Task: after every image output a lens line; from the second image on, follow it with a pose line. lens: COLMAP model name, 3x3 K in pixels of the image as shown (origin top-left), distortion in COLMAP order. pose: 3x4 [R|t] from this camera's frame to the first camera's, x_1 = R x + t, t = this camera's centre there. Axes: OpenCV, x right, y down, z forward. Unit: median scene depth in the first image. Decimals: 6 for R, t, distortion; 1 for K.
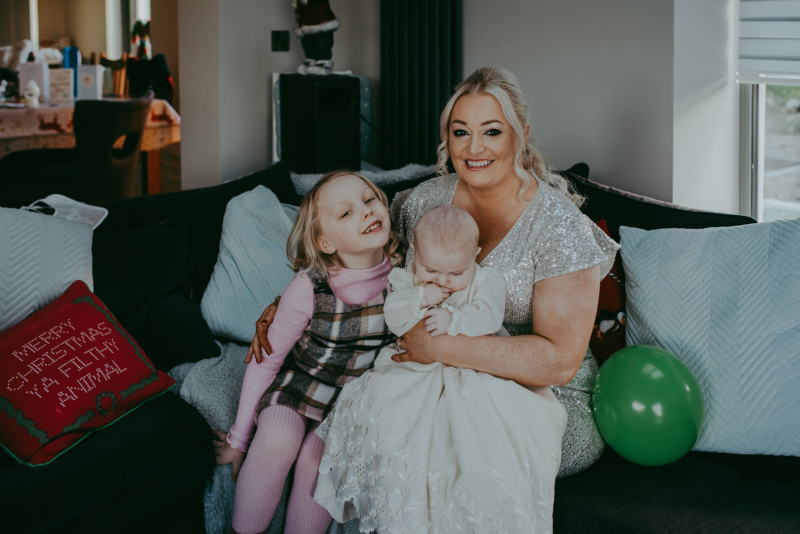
lens RADIAL K [[824.6, 0, 390.8], [0, 824.6, 72.6], [0, 0, 1]] dist [-0.007338, 0.006983]
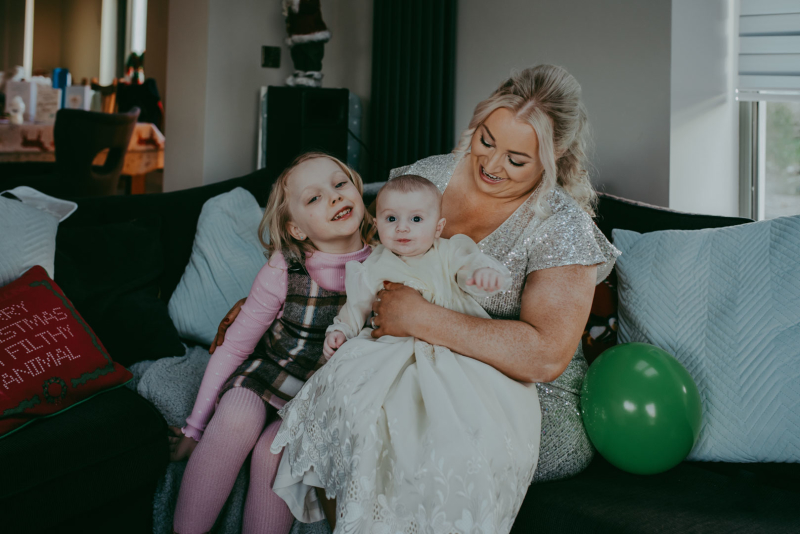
lens RADIAL K [[824.6, 0, 390.8], [0, 824.6, 72.6], [0, 0, 1]] dist [-0.007338, 0.006983]
pose [[0.999481, 0.032072, -0.002986, 0.020189], [-0.032209, 0.996143, -0.081624, 0.093433], [0.000357, 0.081677, 0.996659, 0.041285]]
